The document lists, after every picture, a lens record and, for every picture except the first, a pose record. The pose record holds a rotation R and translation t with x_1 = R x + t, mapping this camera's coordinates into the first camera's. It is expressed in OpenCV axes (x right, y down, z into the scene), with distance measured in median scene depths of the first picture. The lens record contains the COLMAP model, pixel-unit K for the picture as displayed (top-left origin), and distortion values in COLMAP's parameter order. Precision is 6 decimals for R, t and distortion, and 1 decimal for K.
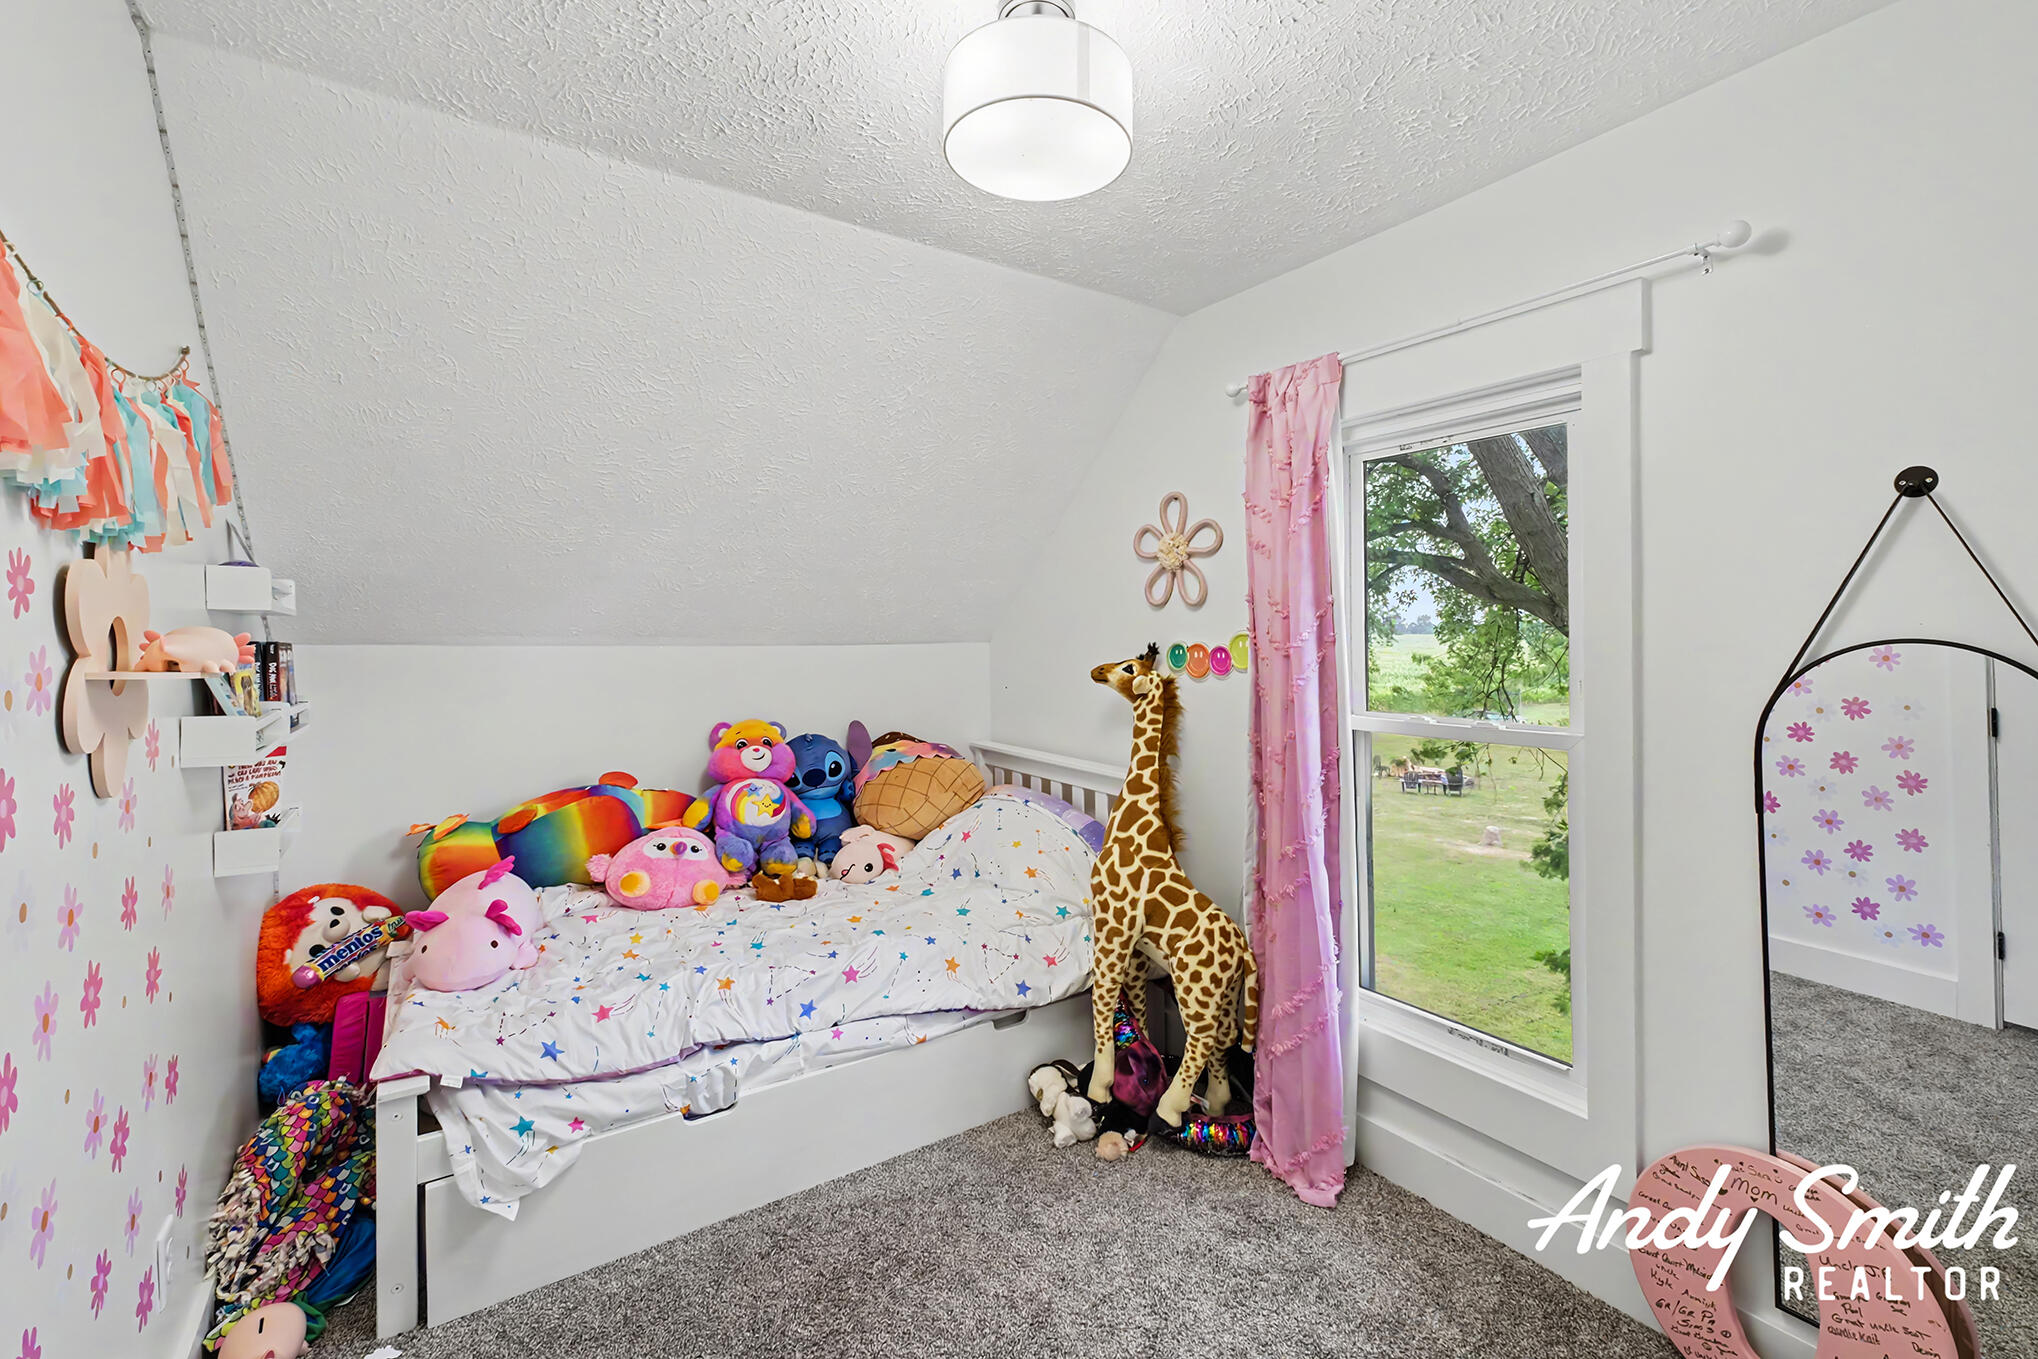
lens RADIAL K [[858.0, 0, 1021.8], [0, 858.0, 656.5], [0, 0, 1]] dist [0.000810, 0.000091]
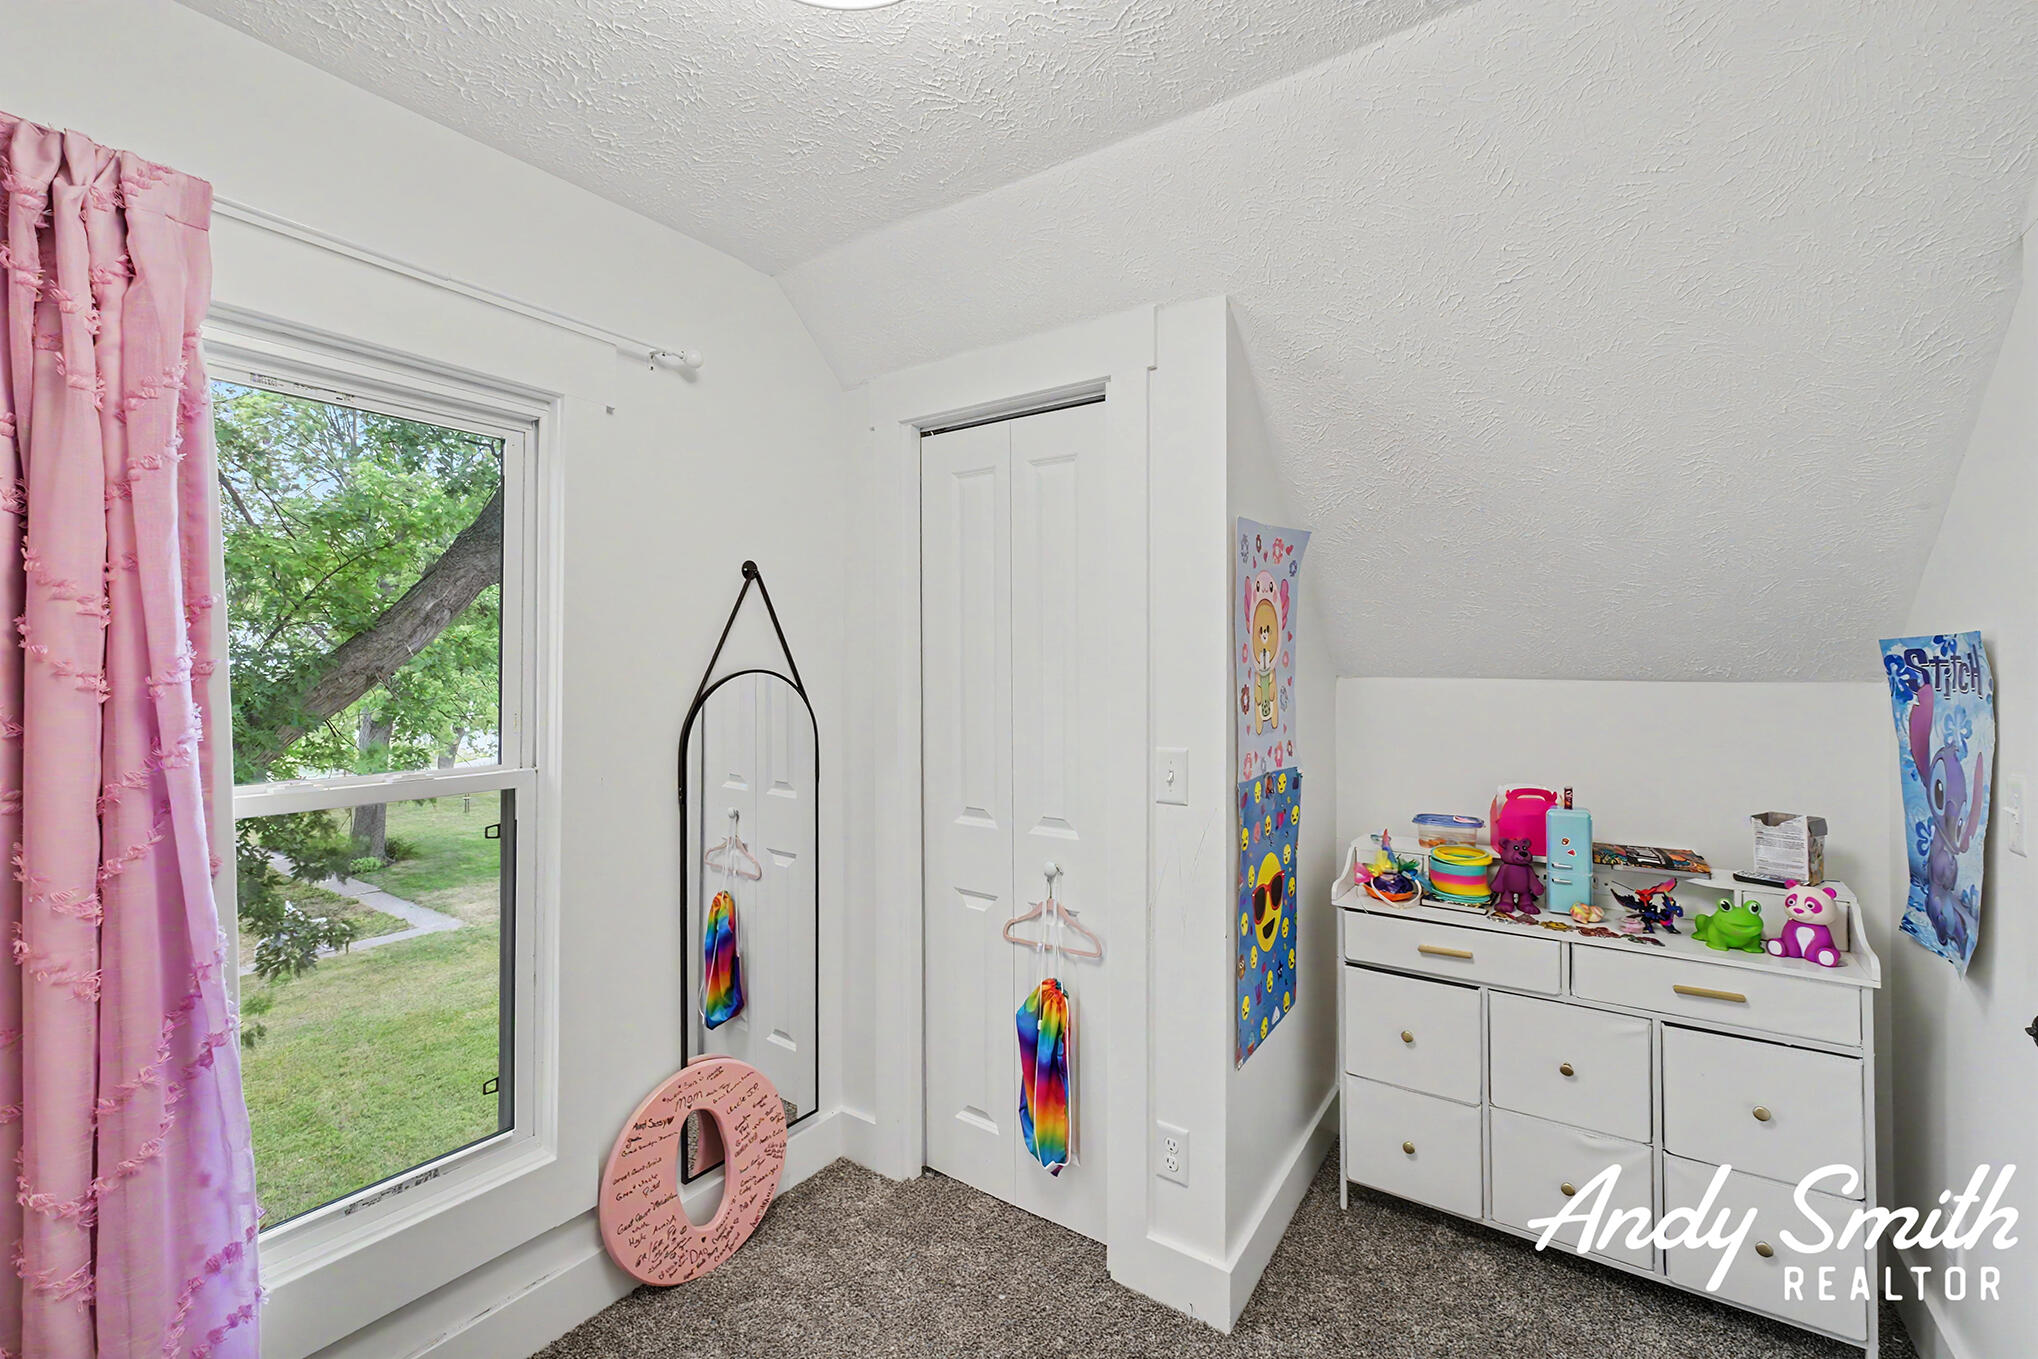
lens RADIAL K [[858.0, 0, 1021.8], [0, 858.0, 656.5], [0, 0, 1]] dist [0.000810, 0.000091]
pose [[-0.370551, 0.015458, 0.928684, -0.410292], [0.020019, 0.999762, -0.008654, -0.015230], [-0.928596, 0.015384, -0.370772, 0.767612]]
